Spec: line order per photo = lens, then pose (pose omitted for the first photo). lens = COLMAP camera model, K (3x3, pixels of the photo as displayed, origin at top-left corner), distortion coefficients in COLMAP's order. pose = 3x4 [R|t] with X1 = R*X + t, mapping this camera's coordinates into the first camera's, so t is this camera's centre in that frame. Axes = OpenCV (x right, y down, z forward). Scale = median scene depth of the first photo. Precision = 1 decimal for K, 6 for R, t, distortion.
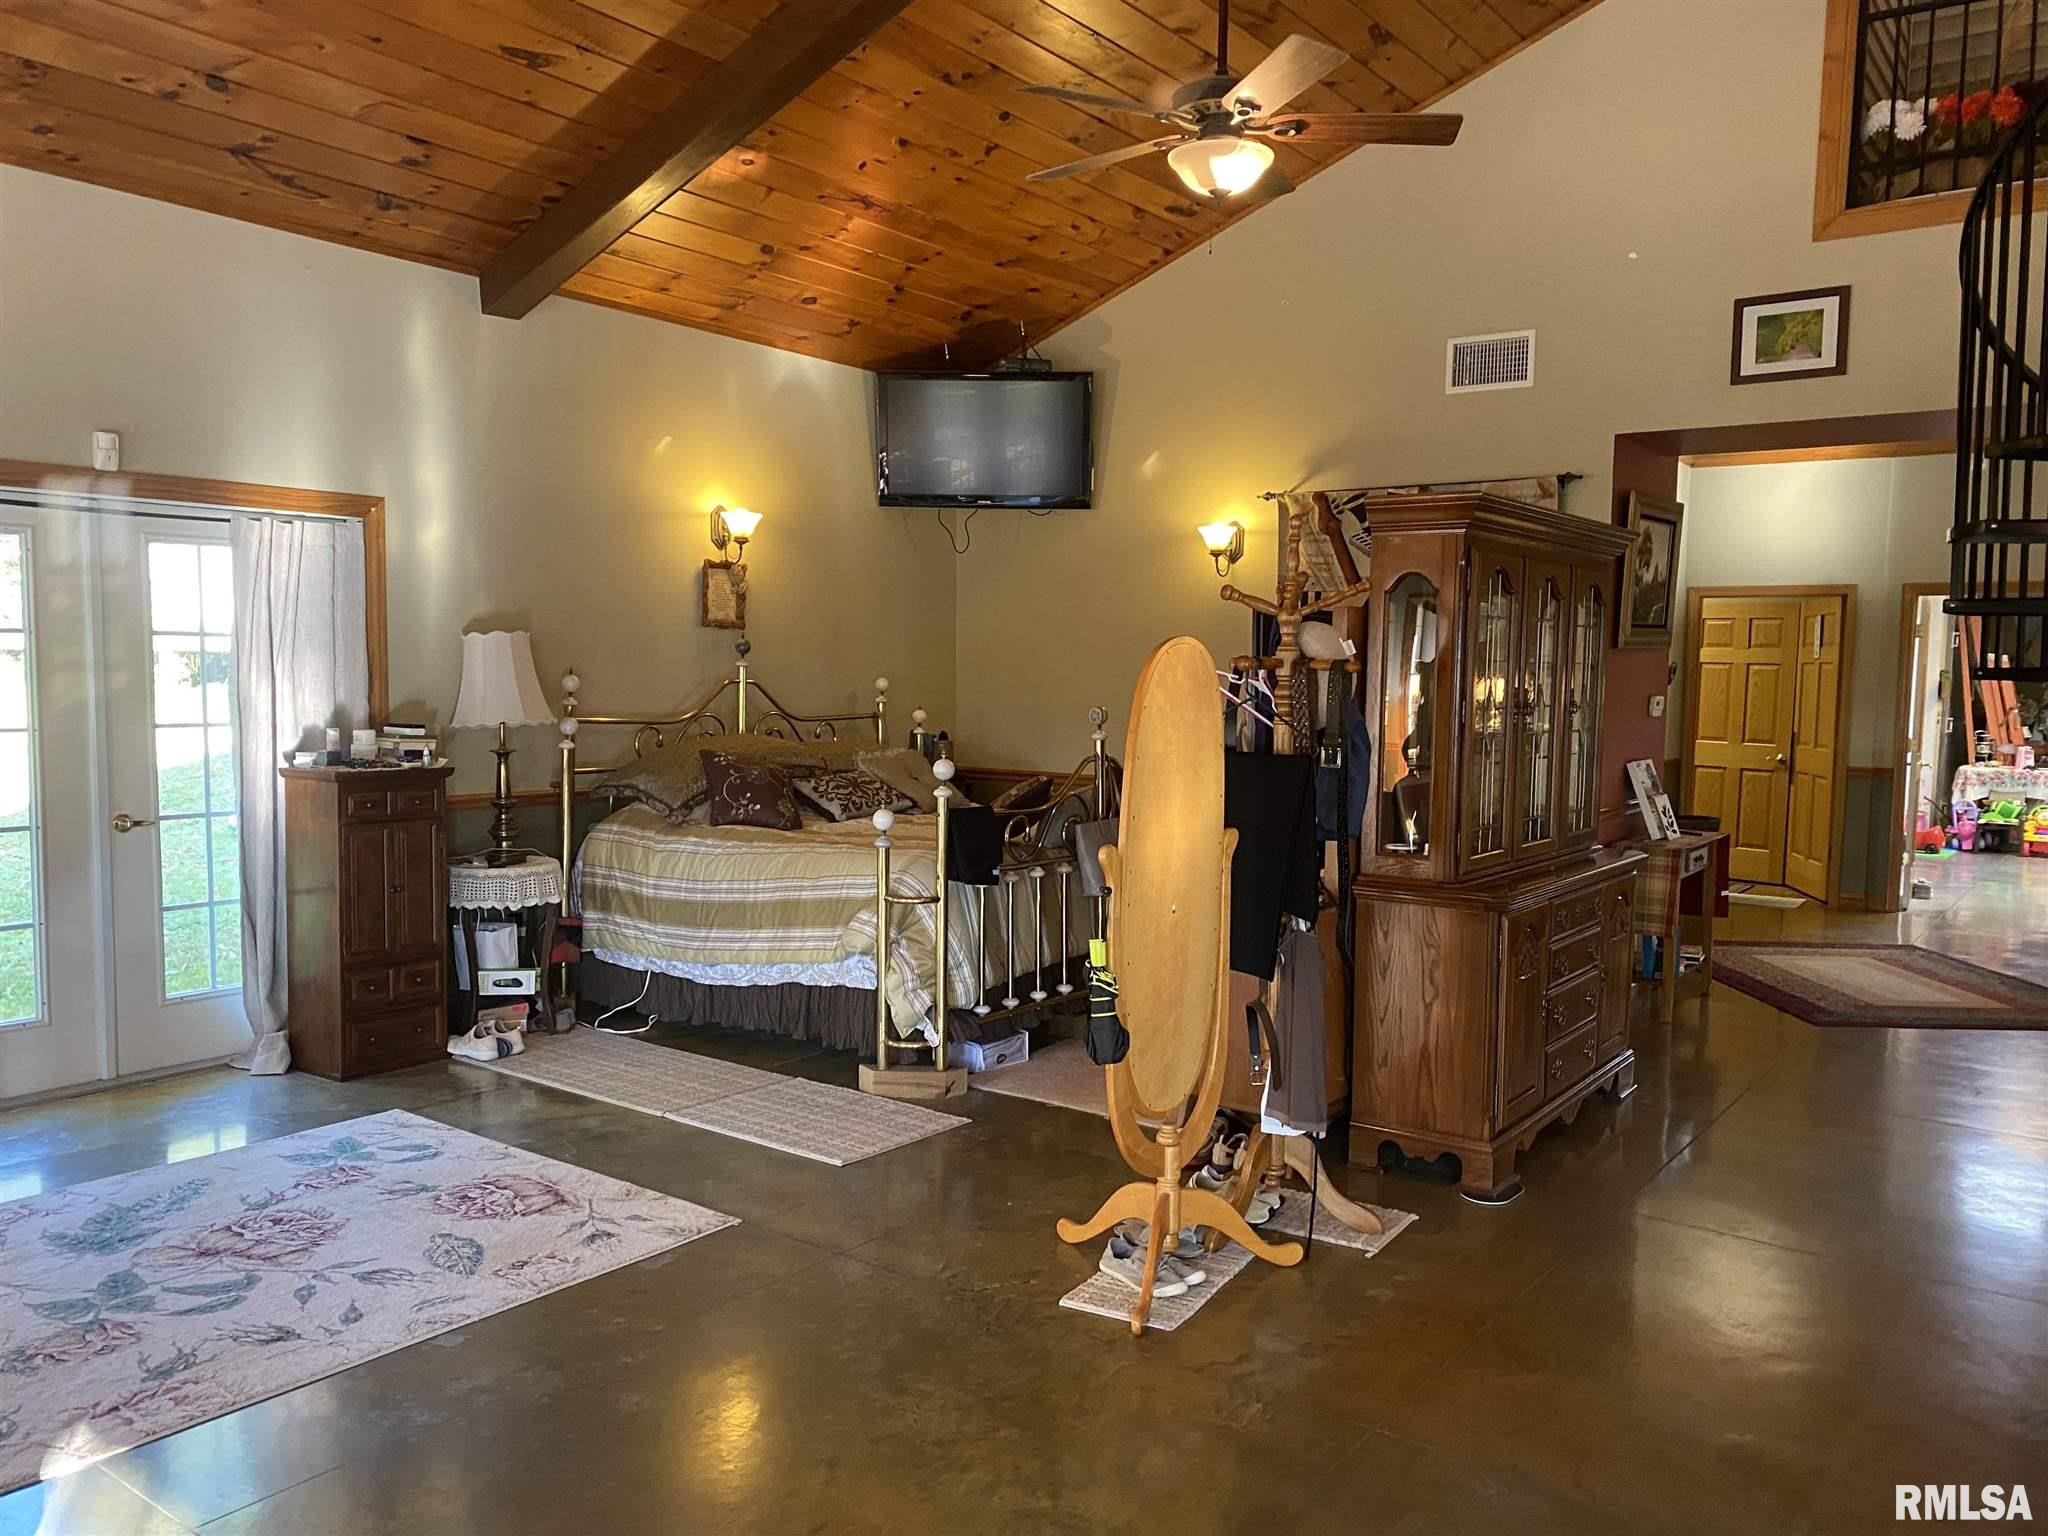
lens RADIAL K [[1566.4, 0, 1021.4], [0, 1566.4, 795.0], [0, 0, 1]] dist [0.029623, -0.029258]
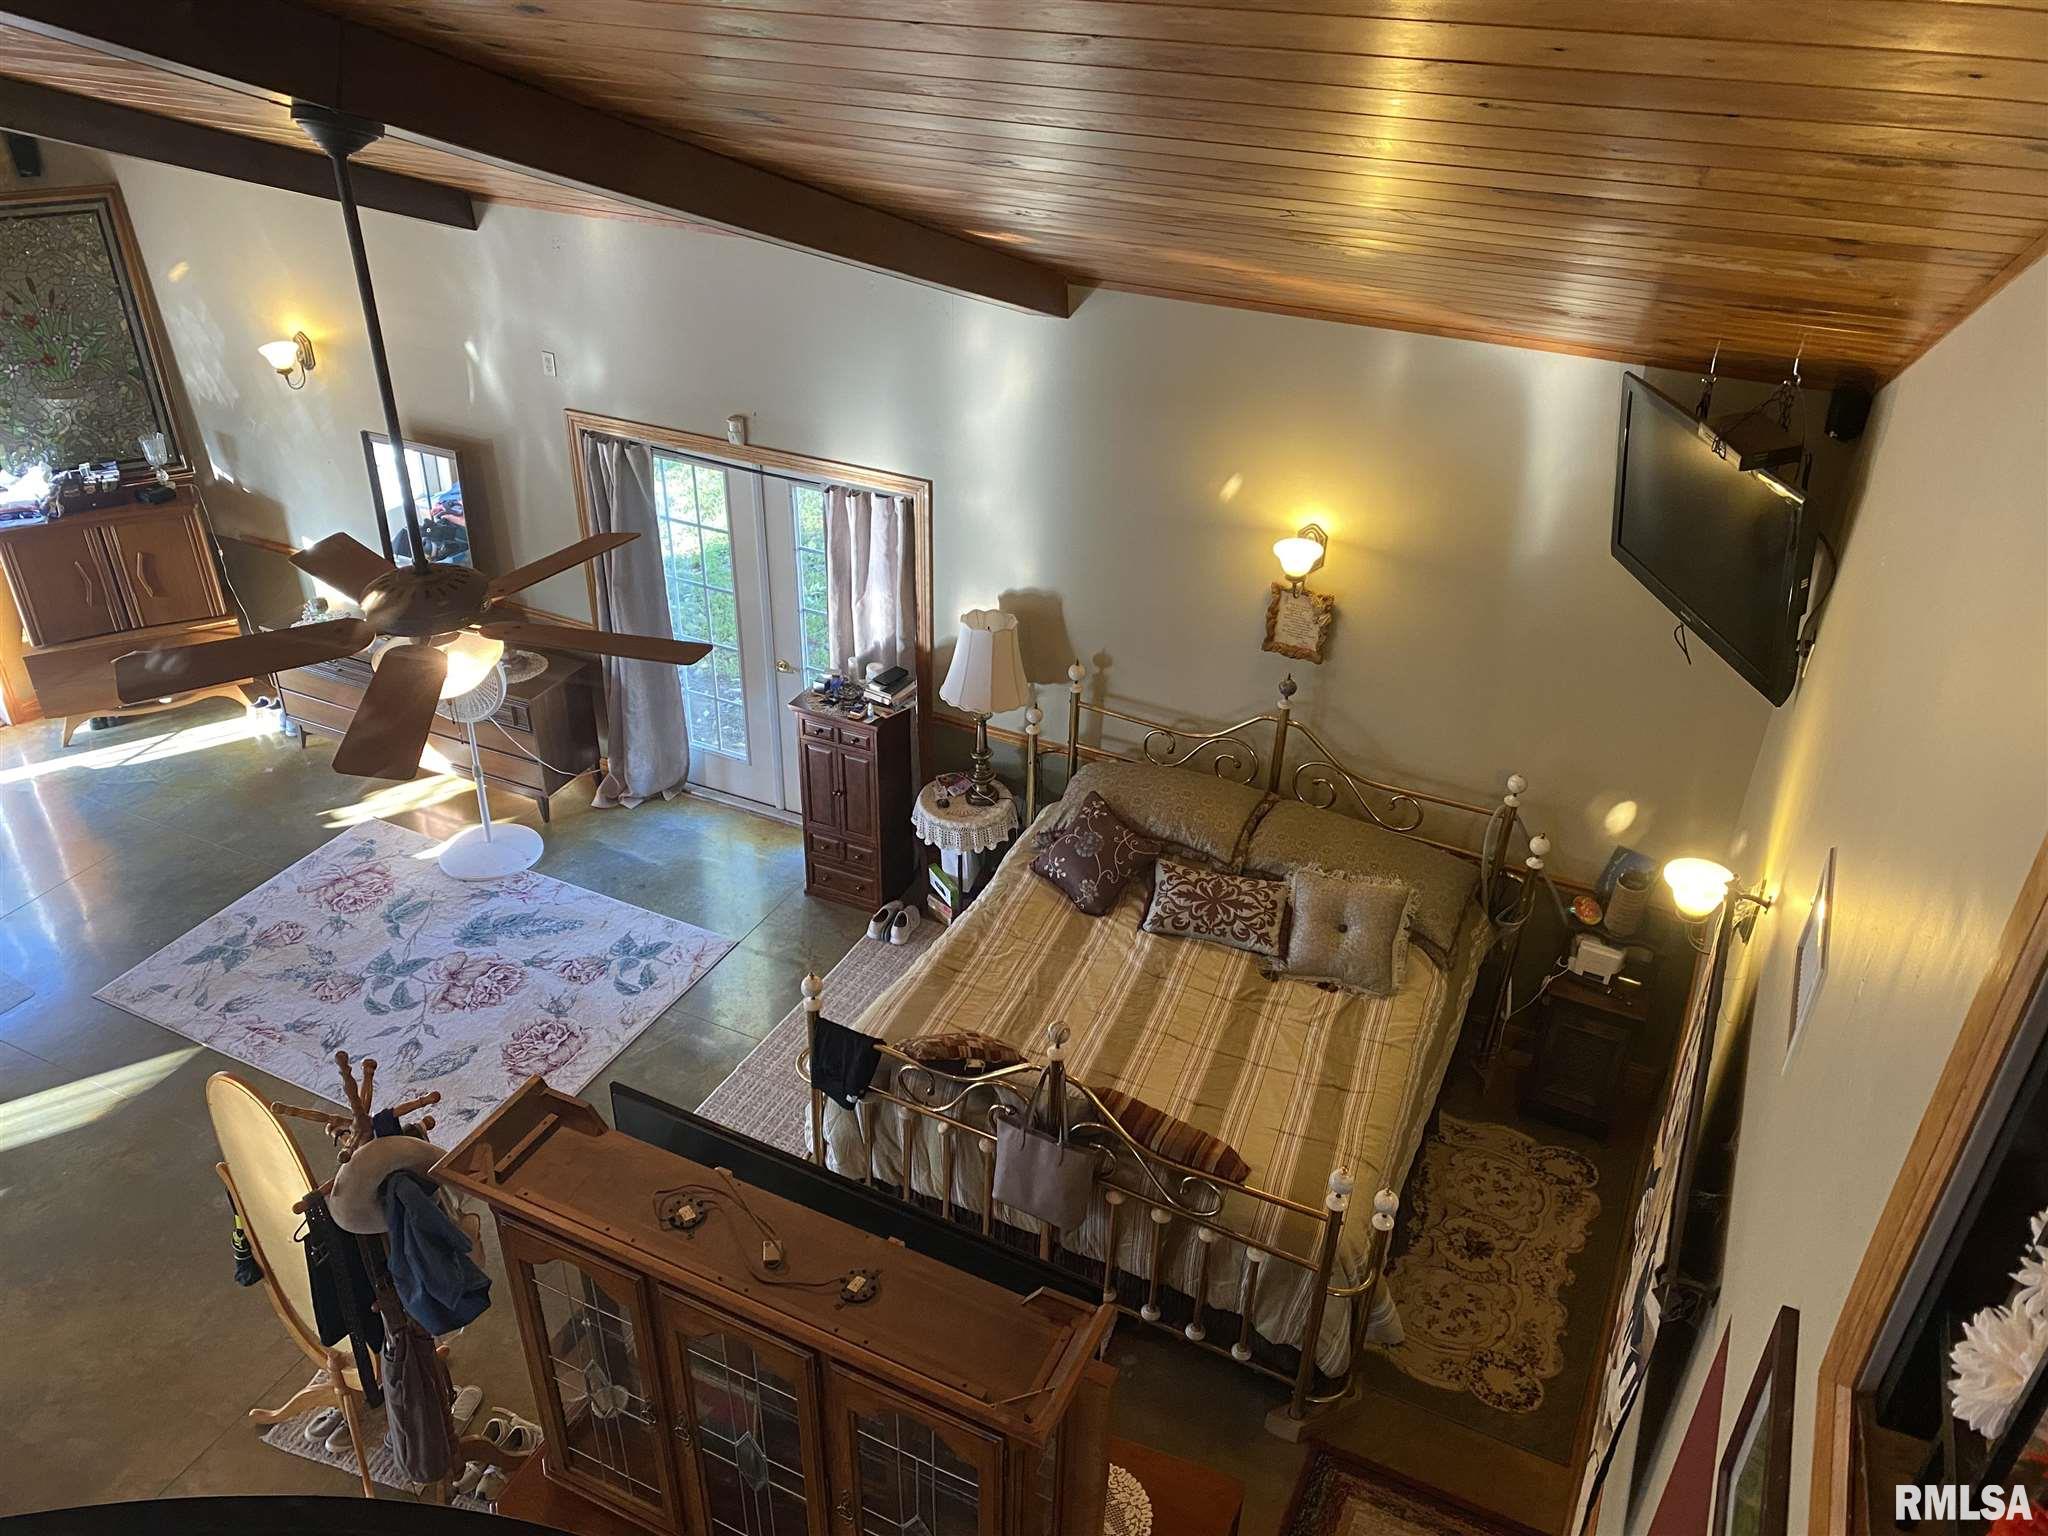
lens RADIAL K [[1566.4, 0, 998.7], [0, 1566.4, 776.7], [0, 0, 1]] dist [0.029623, -0.029258]
pose [[0.187806, 0.510704, -0.838993, 0.649191], [-0.091760, 0.859580, 0.502695, -0.563181], [0.977910, -0.017424, 0.208297, 0.786398]]
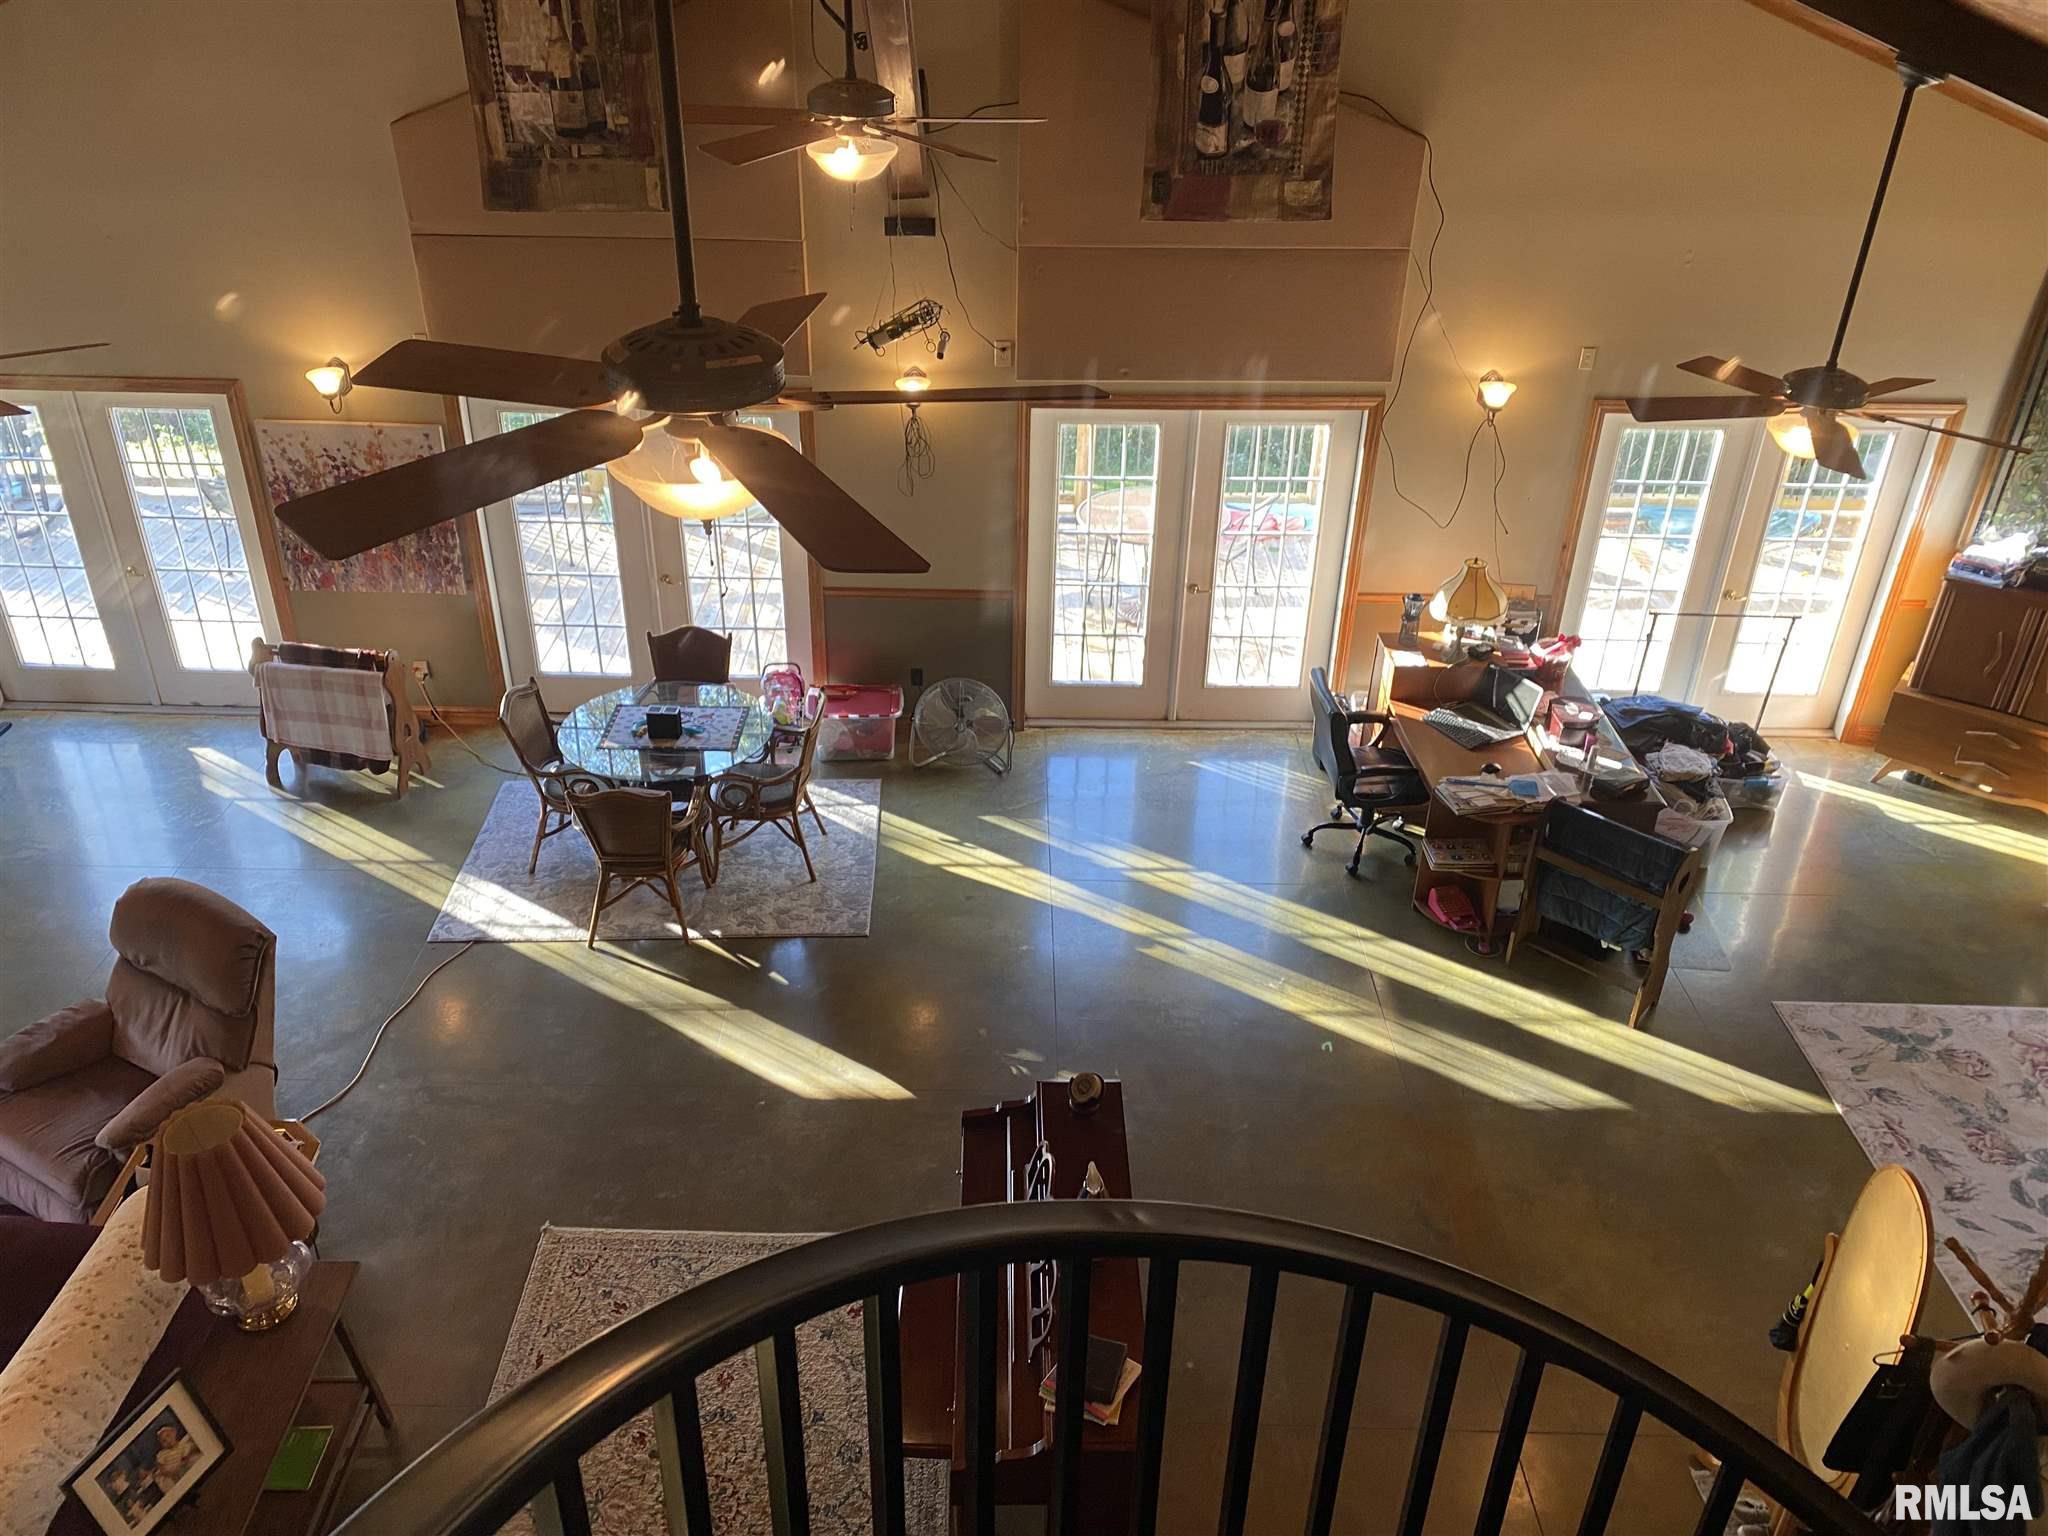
lens RADIAL K [[1566.4, 0, 1005.5], [0, 1566.4, 750.3], [0, 0, 1]] dist [0.029623, -0.029258]
pose [[-0.804868, 0.276984, -0.524849, 0.685055], [-0.074883, 0.829929, 0.552821, -0.563328], [0.588710, 0.484250, -0.647242, 0.715256]]
